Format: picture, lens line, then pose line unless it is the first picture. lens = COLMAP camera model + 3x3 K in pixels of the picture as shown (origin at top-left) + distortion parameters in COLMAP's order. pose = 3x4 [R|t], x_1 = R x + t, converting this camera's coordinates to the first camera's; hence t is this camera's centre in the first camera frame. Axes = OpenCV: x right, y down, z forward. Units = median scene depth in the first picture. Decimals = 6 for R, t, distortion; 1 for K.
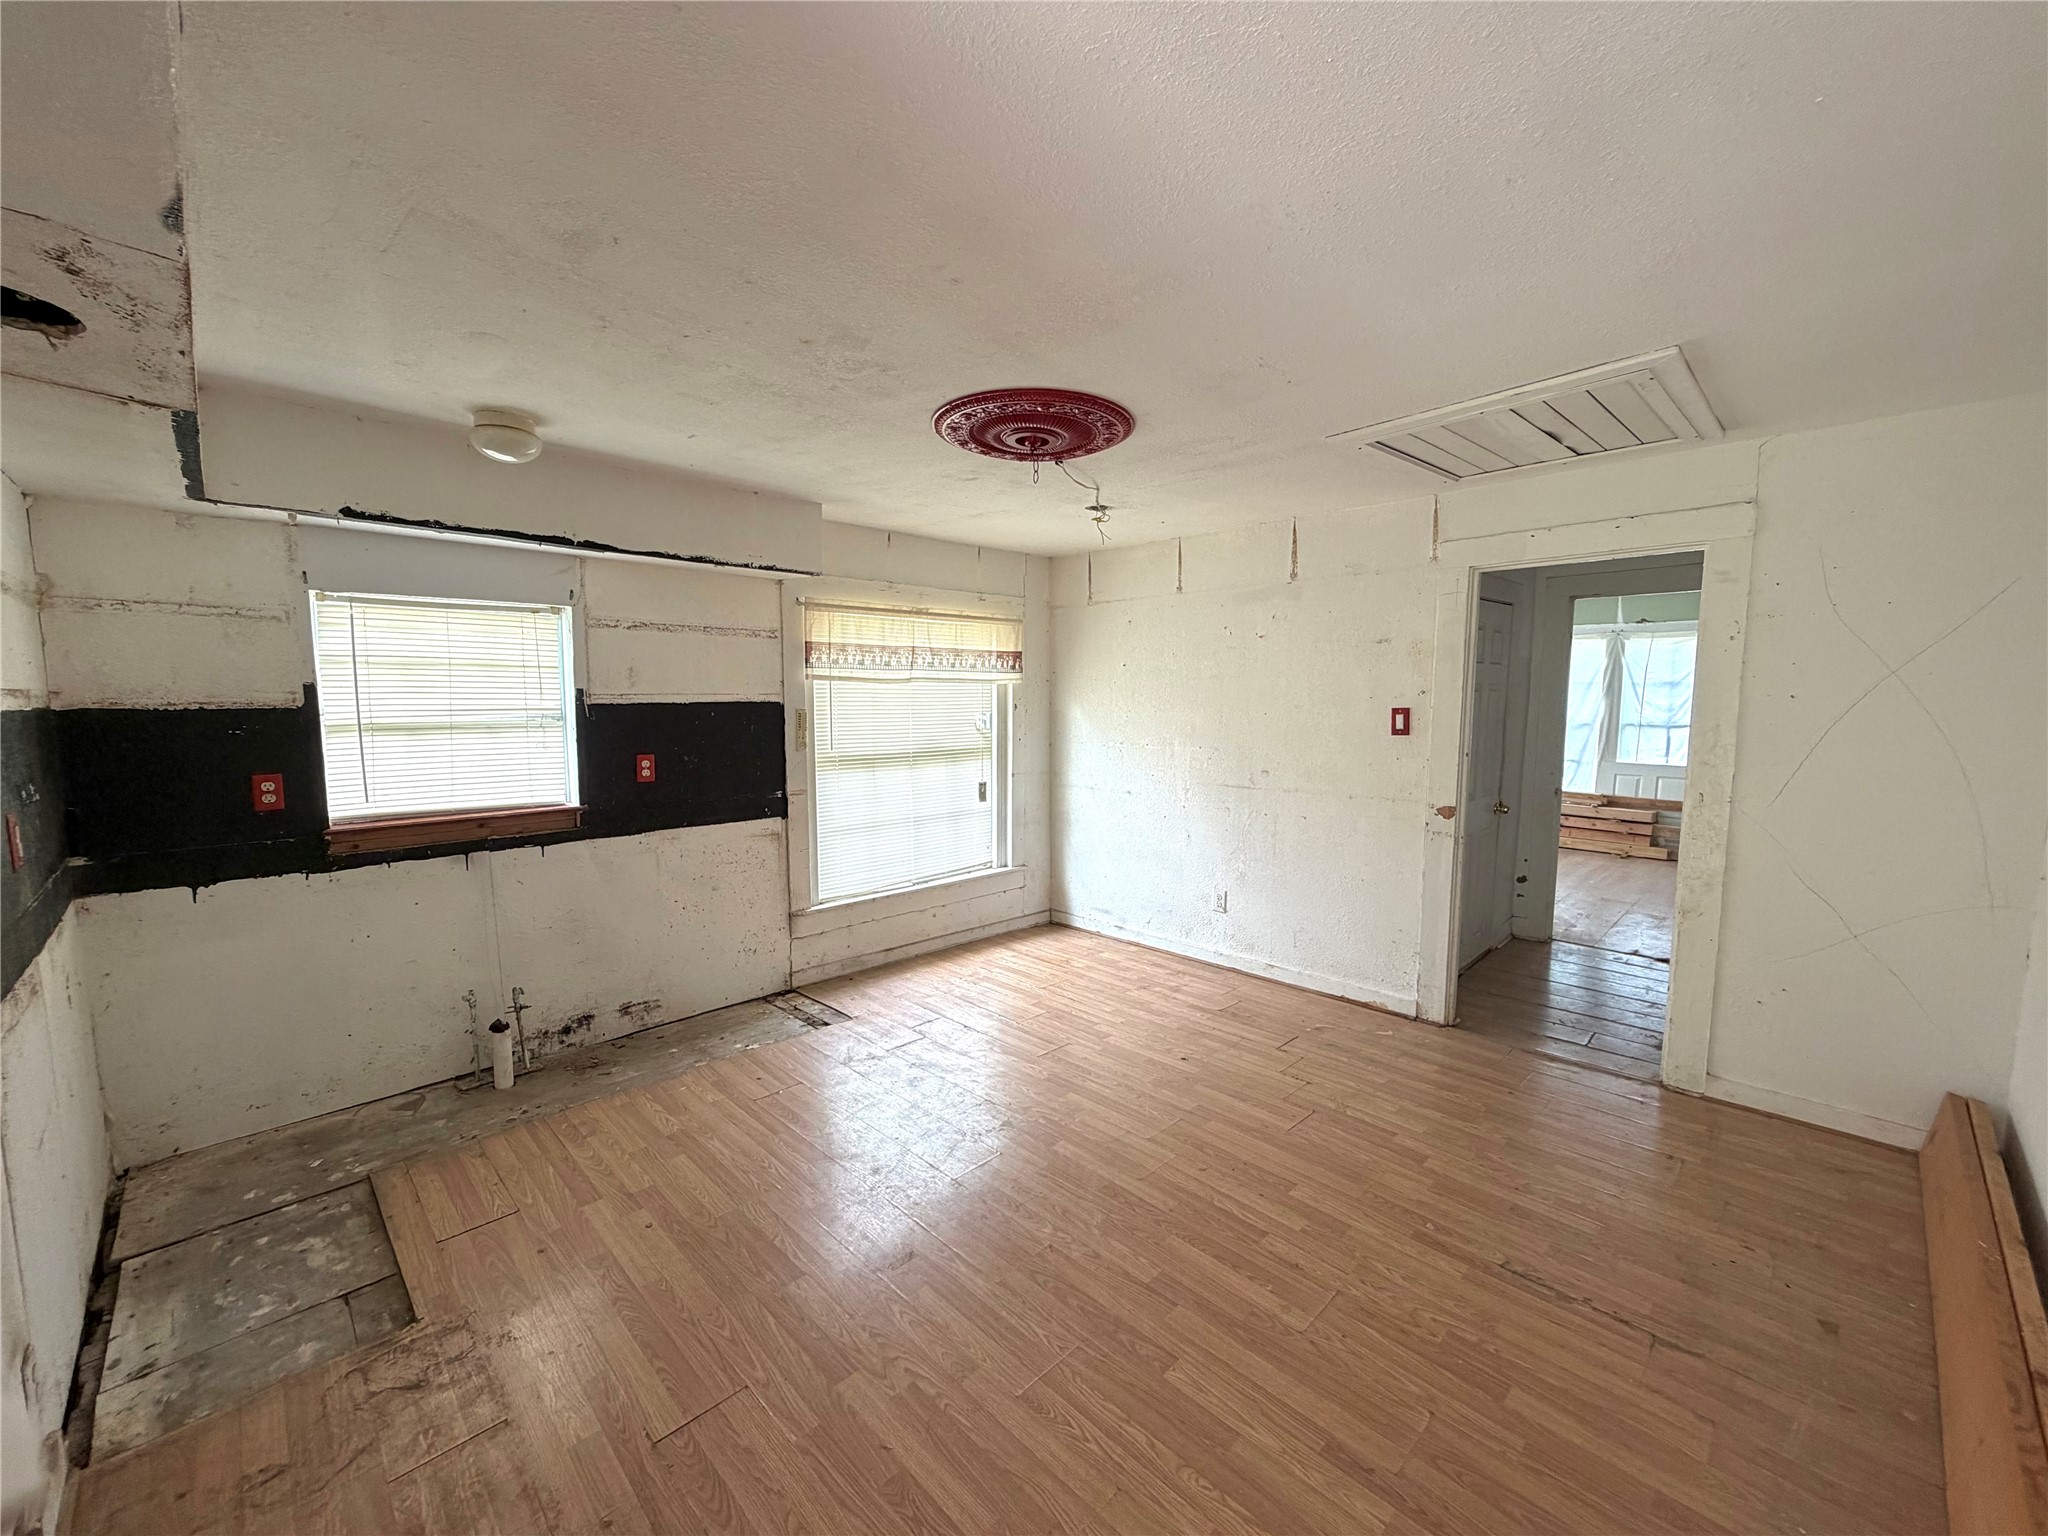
lens RADIAL K [[819.2, 0, 1019.9], [0, 819.2, 768.7], [0, 0, 1]] dist [0.000872, -0.000057]
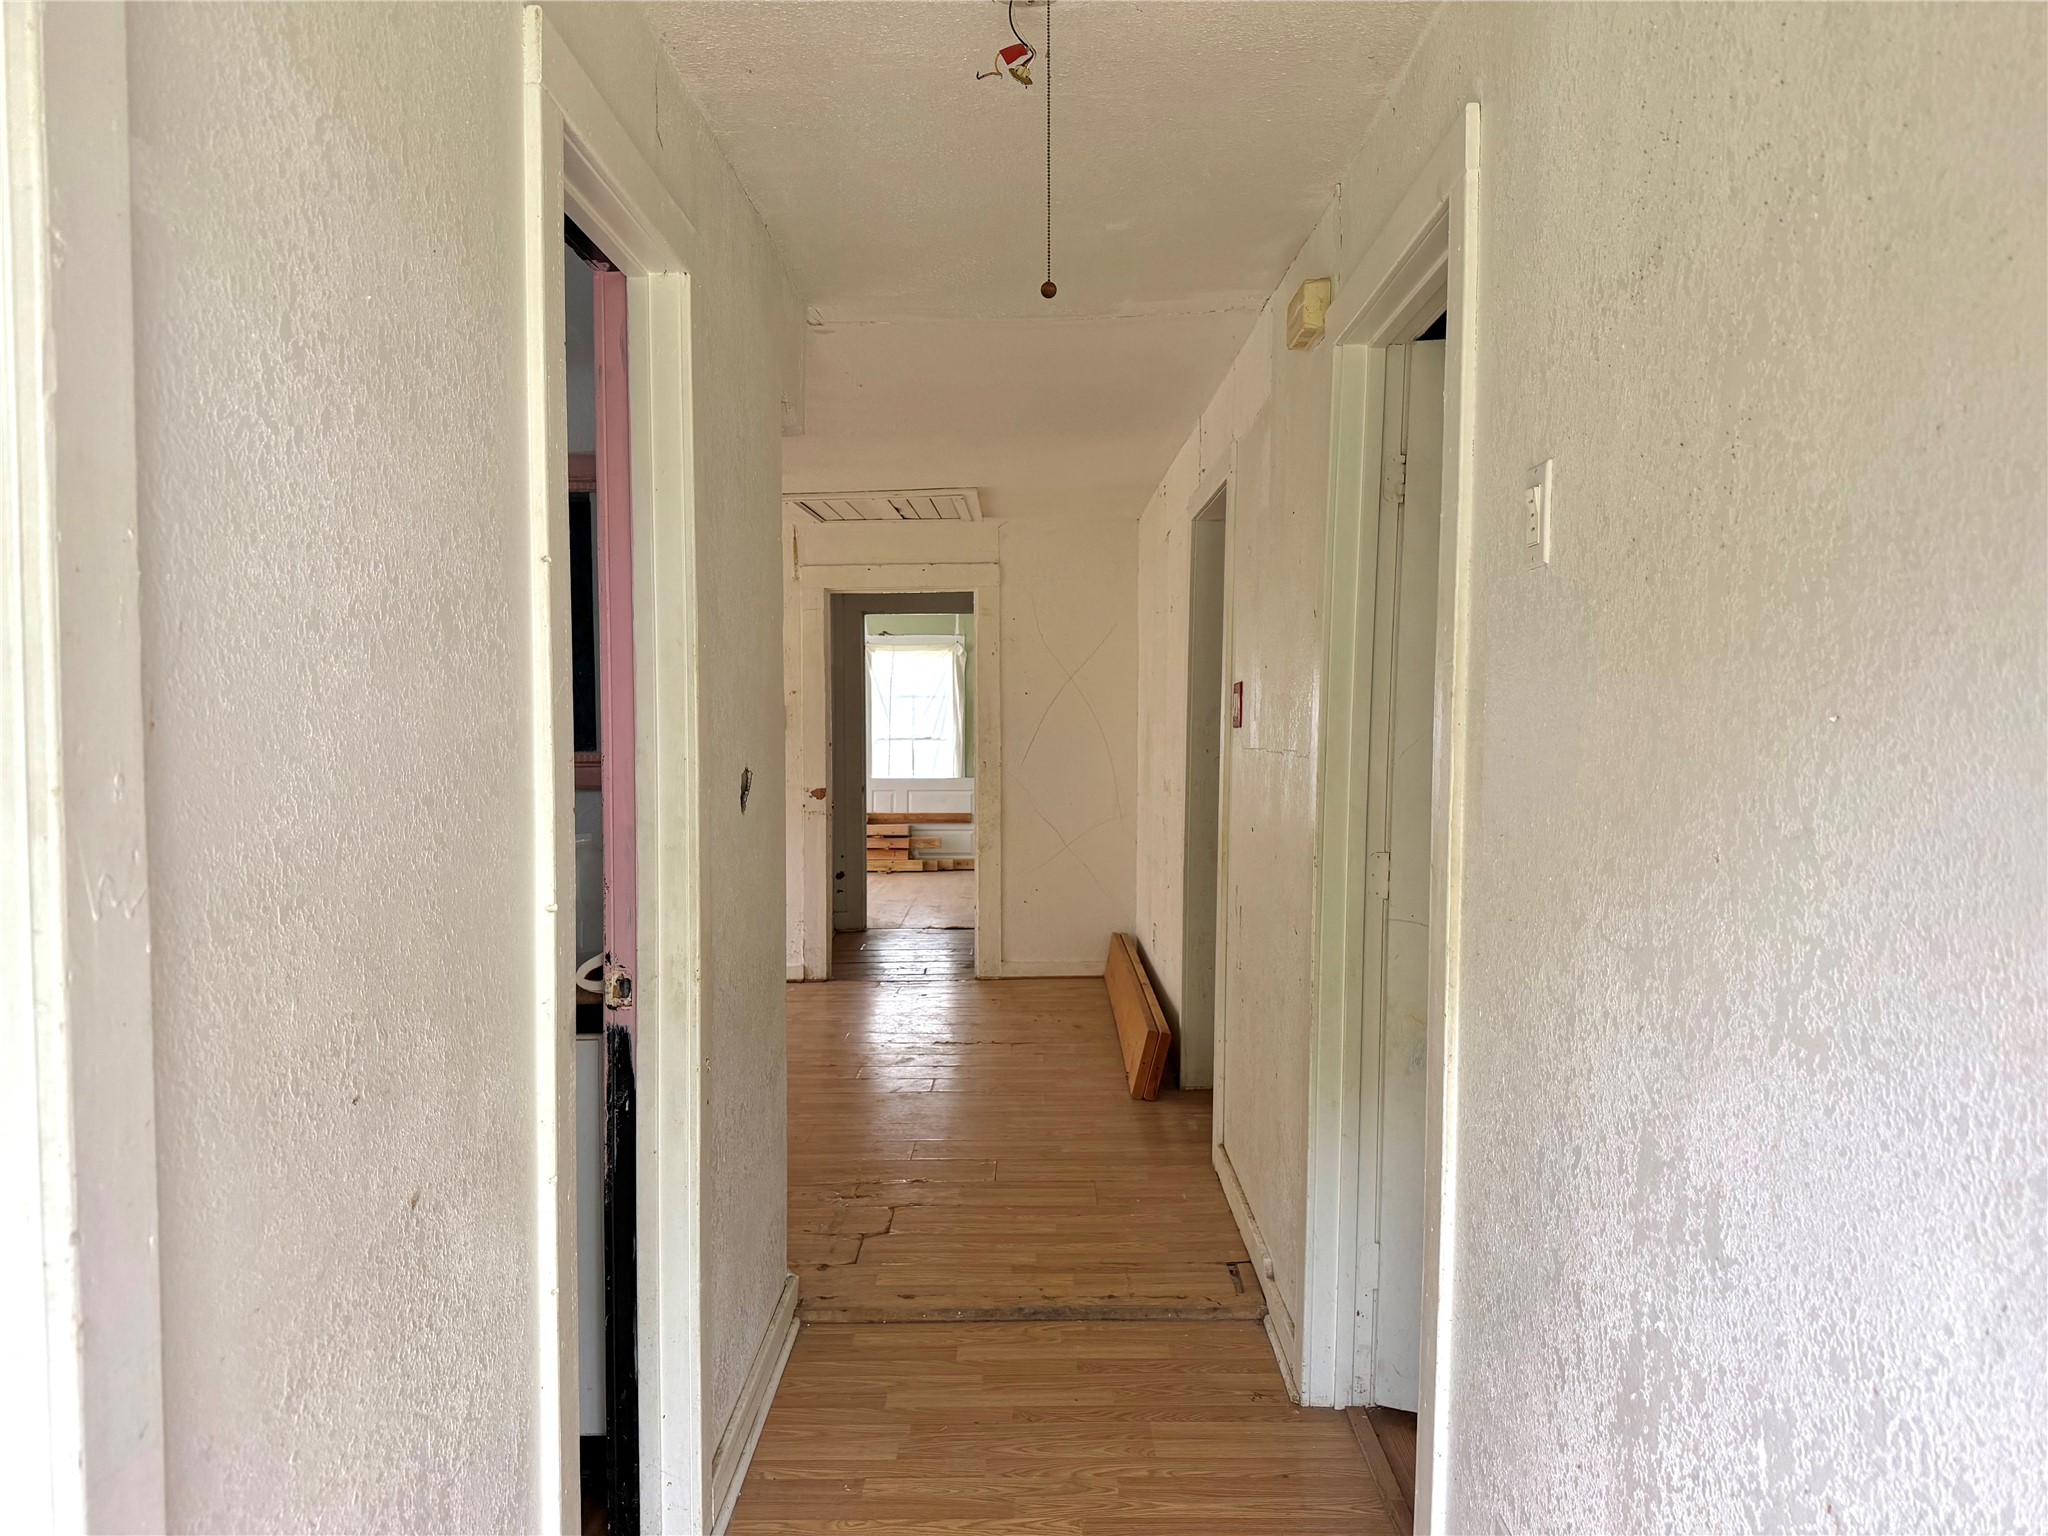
lens RADIAL K [[1428.3, 0, 1023.0], [0, 1428.3, 772.7], [0, 0, 1]] dist [0.000201, -0.000010]
pose [[0.701252, -0.030917, 0.712243, -0.371868], [0.075320, 0.996681, -0.030894, 0.054892], [-0.708924, 0.075311, 0.701253, -0.327613]]
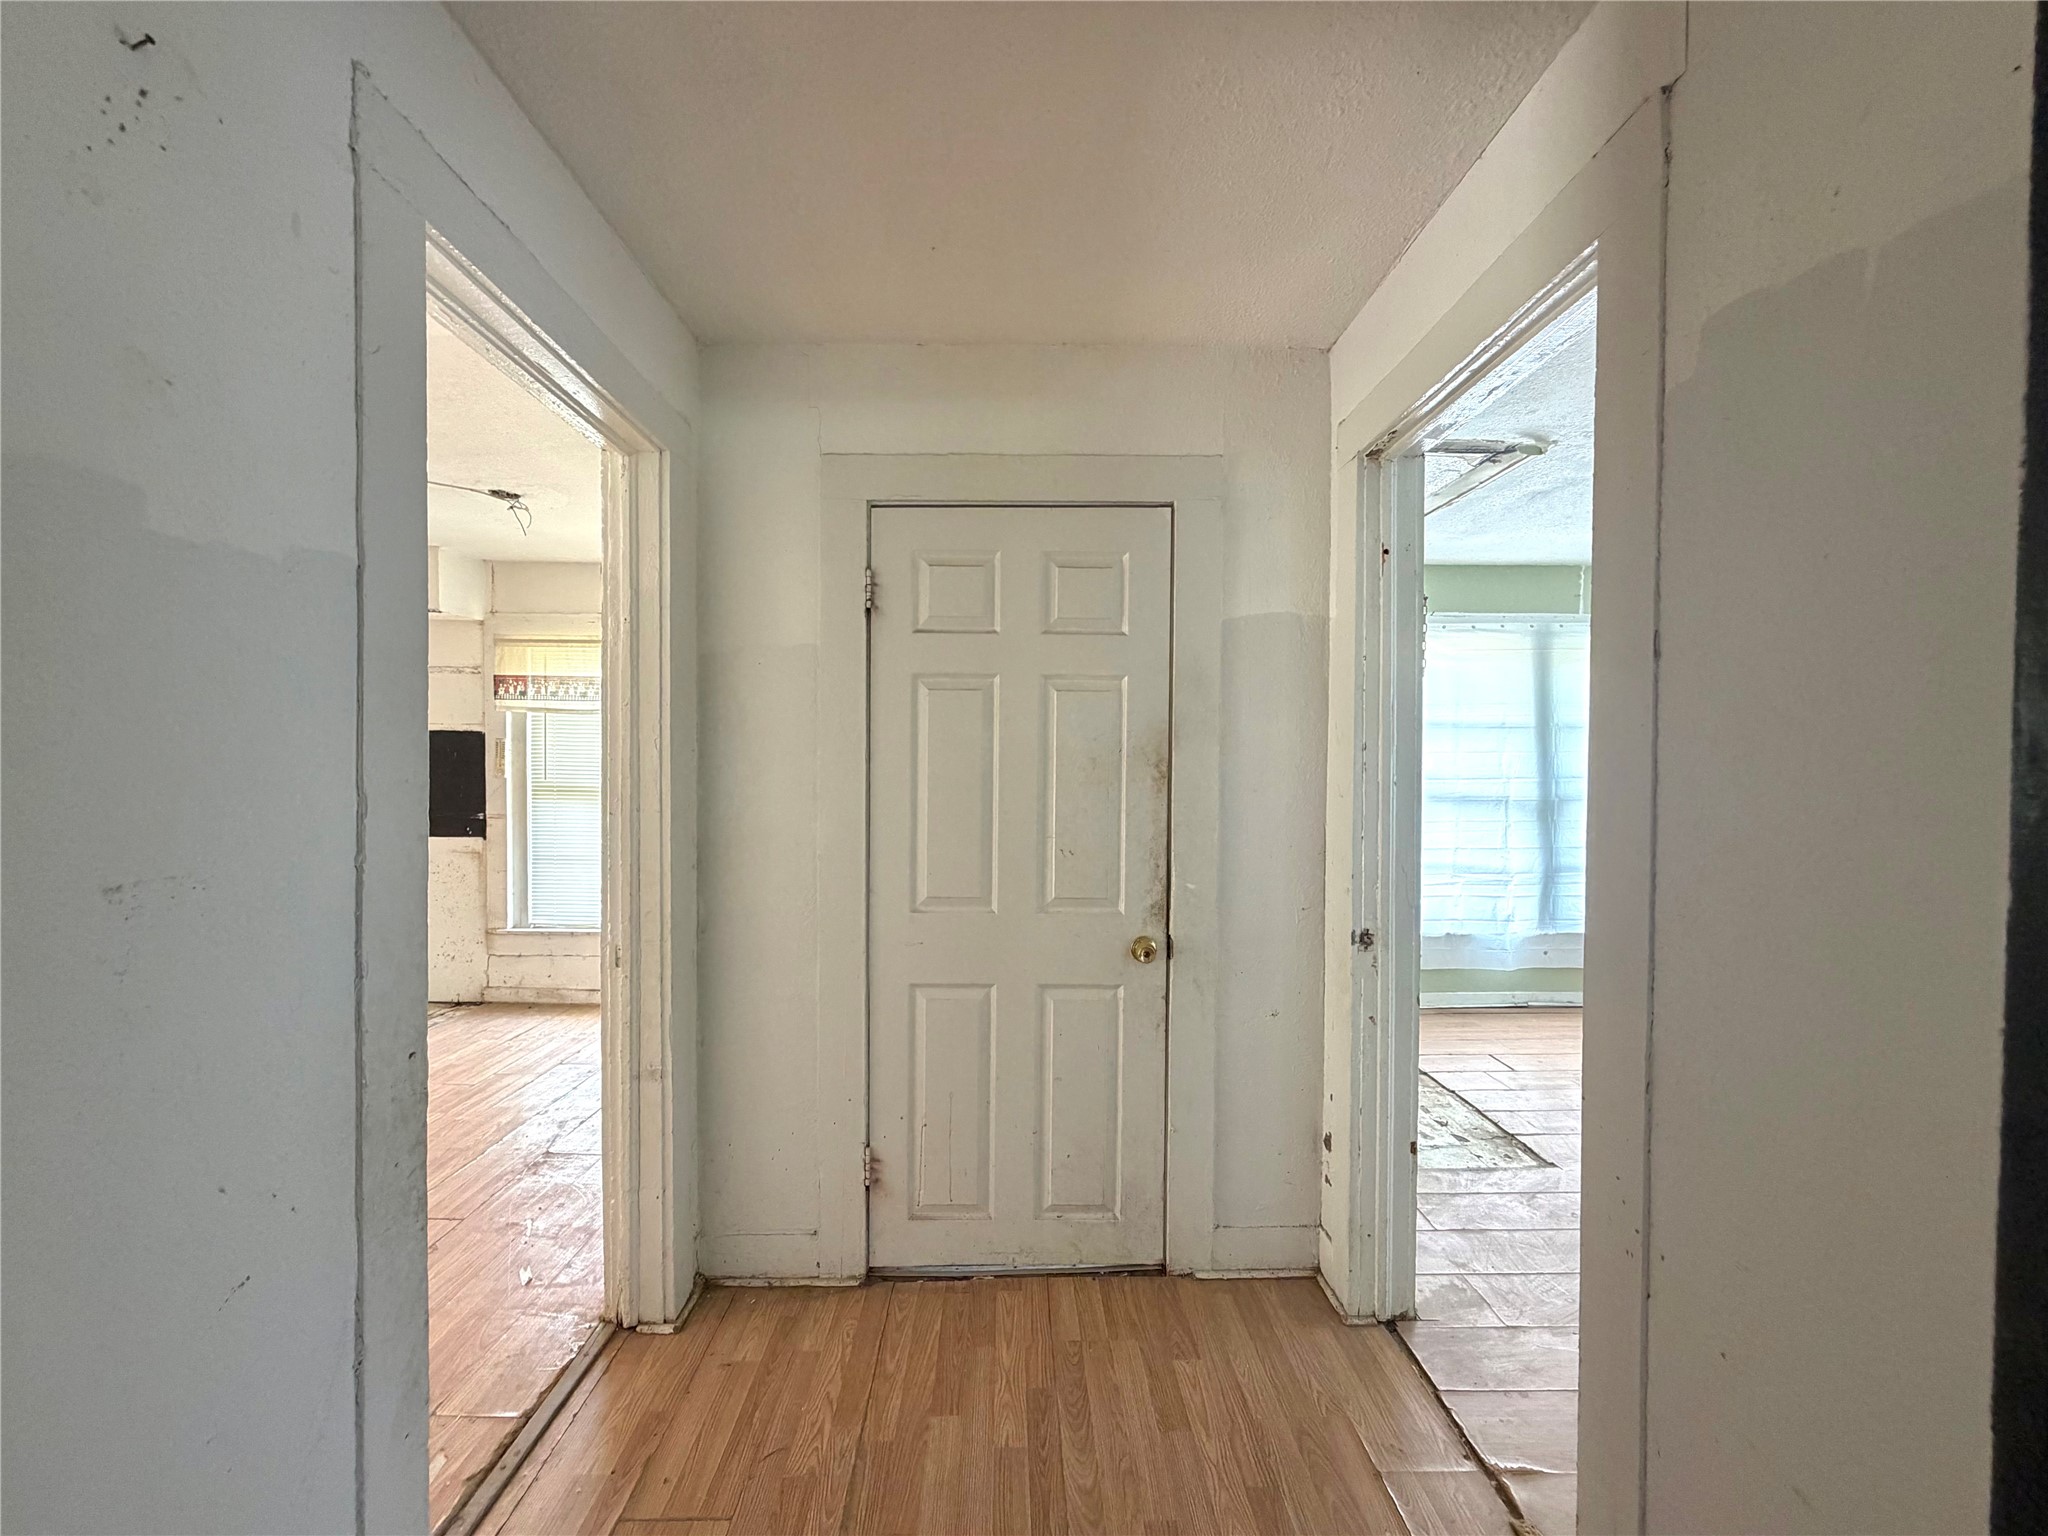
lens RADIAL K [[819.2, 0, 1023.9], [0, 819.2, 772.2], [0, 0, 1]] dist [0.000872, -0.000057]
pose [[0.732032, 0.011692, -0.681170, 0.970839], [-0.079290, 0.994520, -0.068141, -0.009470], [0.676640, 0.103891, 0.728948, 0.688182]]
